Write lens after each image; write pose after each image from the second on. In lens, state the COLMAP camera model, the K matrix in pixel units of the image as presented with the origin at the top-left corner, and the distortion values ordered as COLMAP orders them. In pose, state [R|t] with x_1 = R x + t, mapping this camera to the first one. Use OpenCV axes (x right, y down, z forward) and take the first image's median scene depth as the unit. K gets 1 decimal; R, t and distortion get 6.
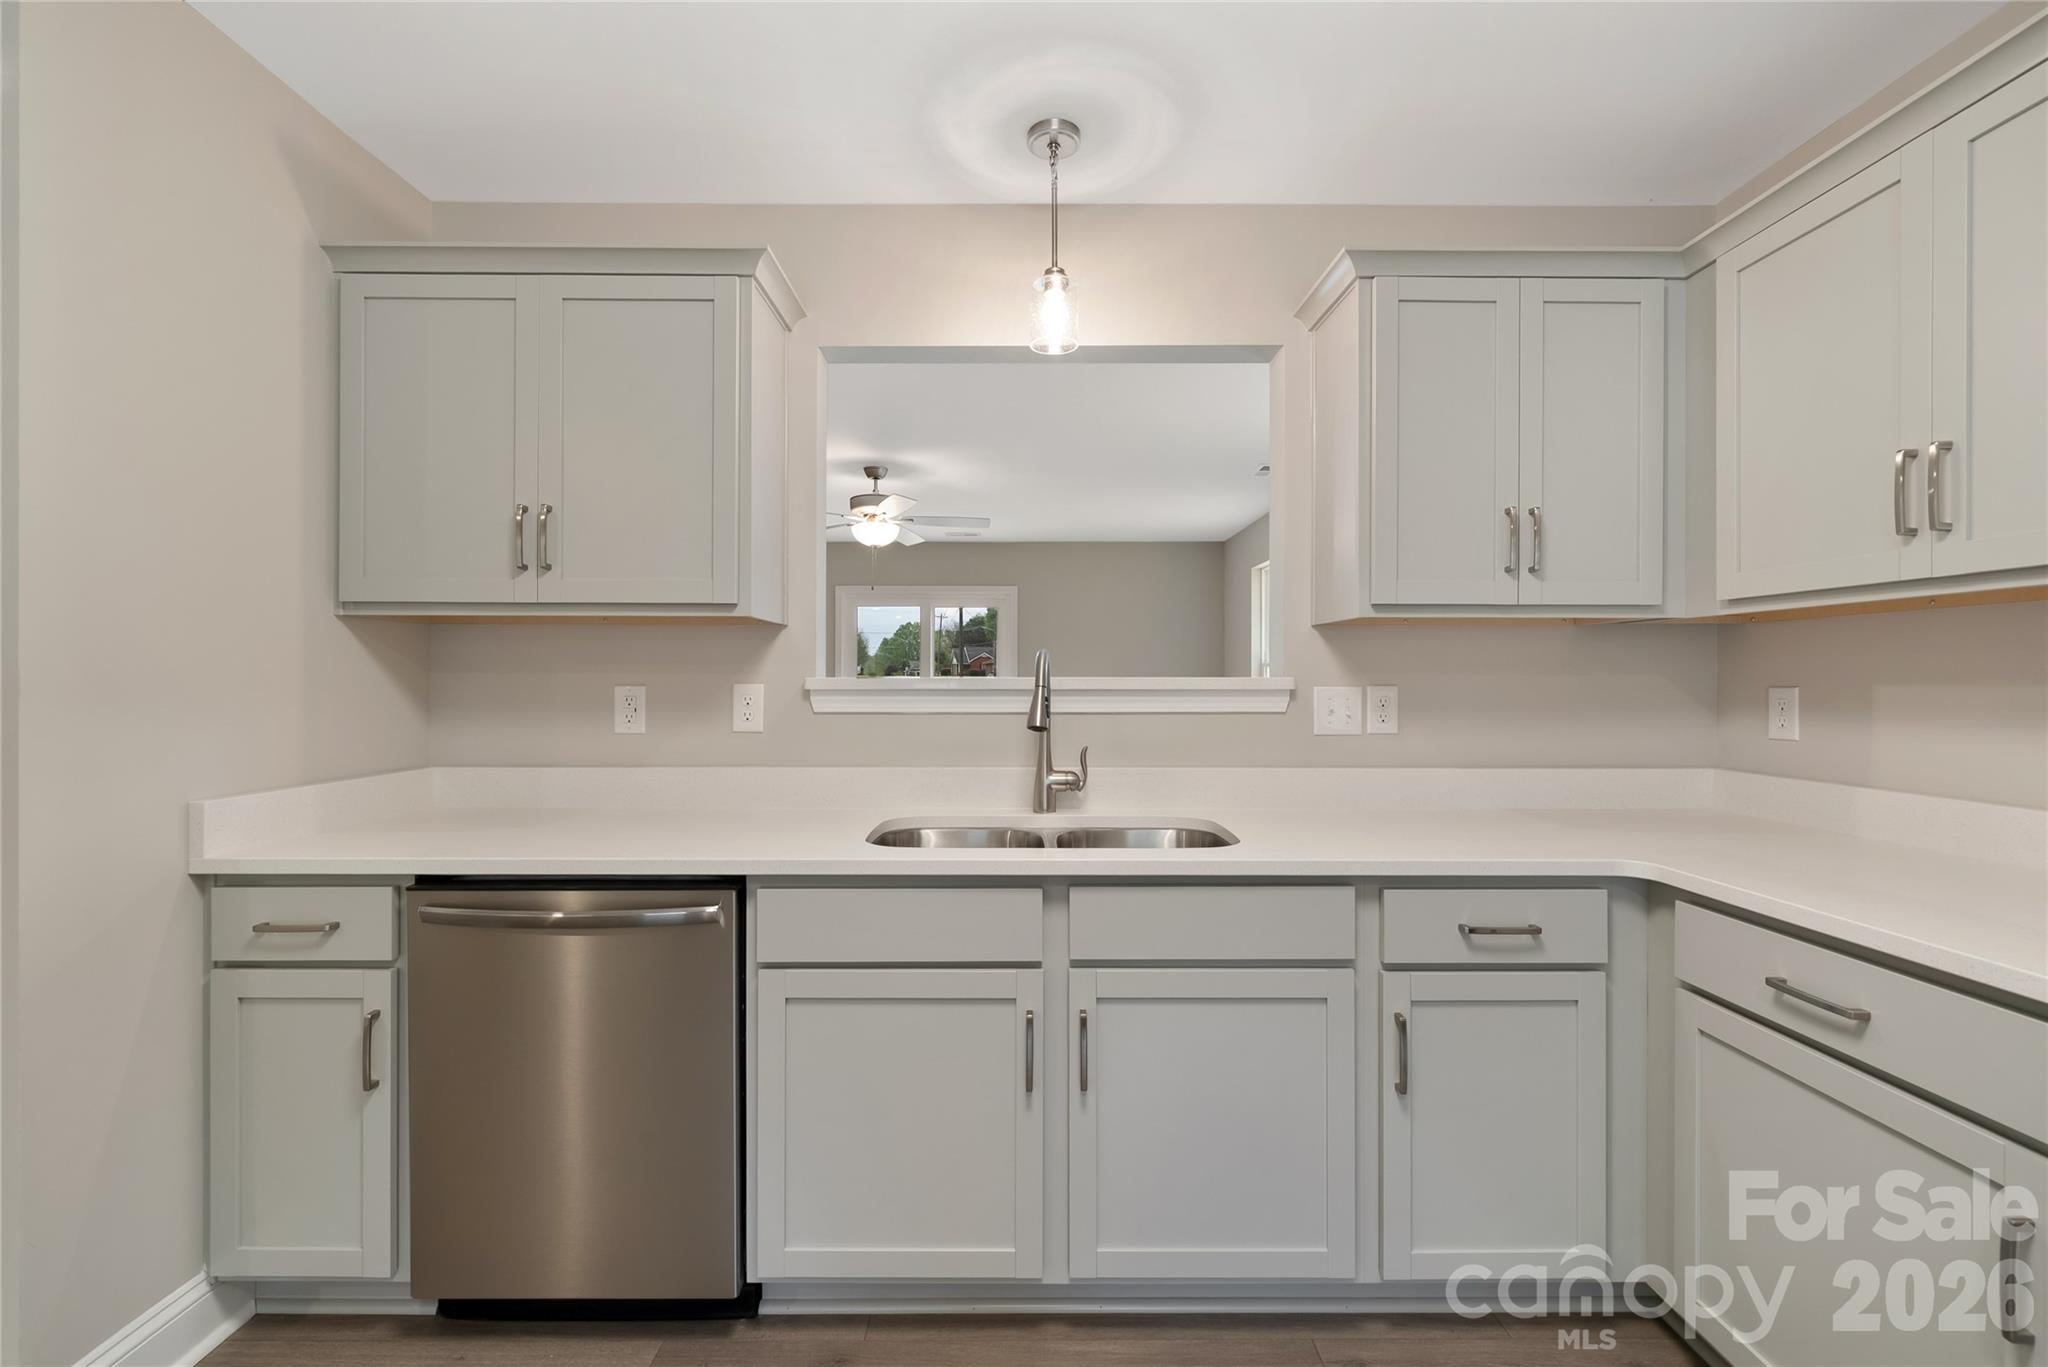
lens RADIAL K [[887.7, 0, 1023.6], [0, 887.7, 673.5], [0, 0, 1]] dist [-0.002254, -0.000405]
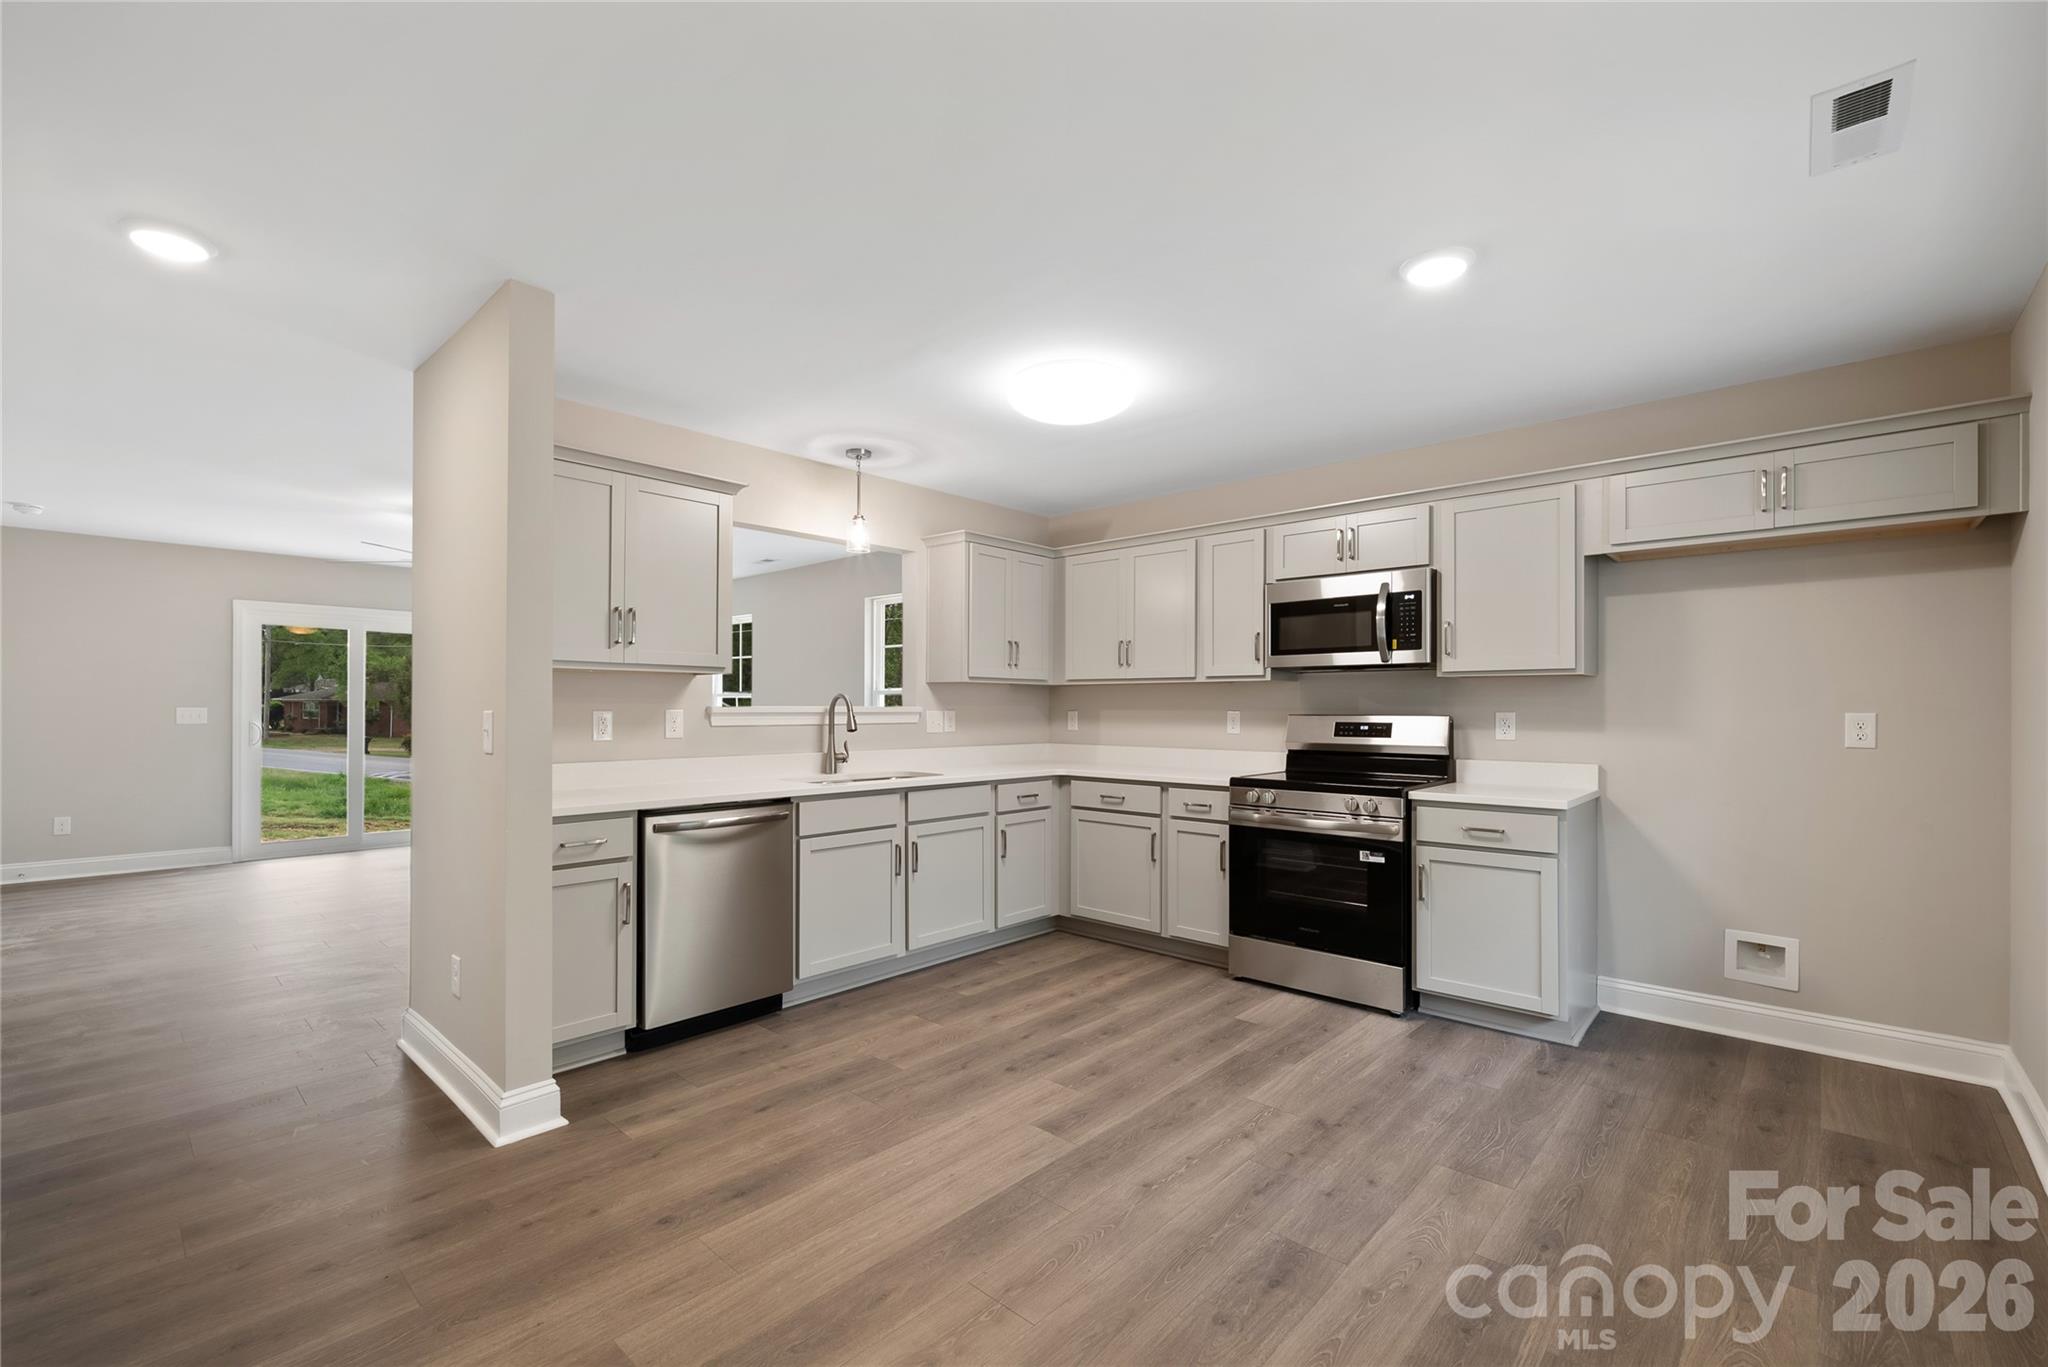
lens RADIAL K [[887.7, 0, 1020.7], [0, 887.7, 699.6], [0, 0, 1]] dist [-0.002254, -0.000405]
pose [[0.677569, 0.008413, 0.735411, -1.367277], [-0.007715, 0.999961, -0.004332, -0.007120], [-0.735419, -0.002739, 0.677608, -0.792402]]
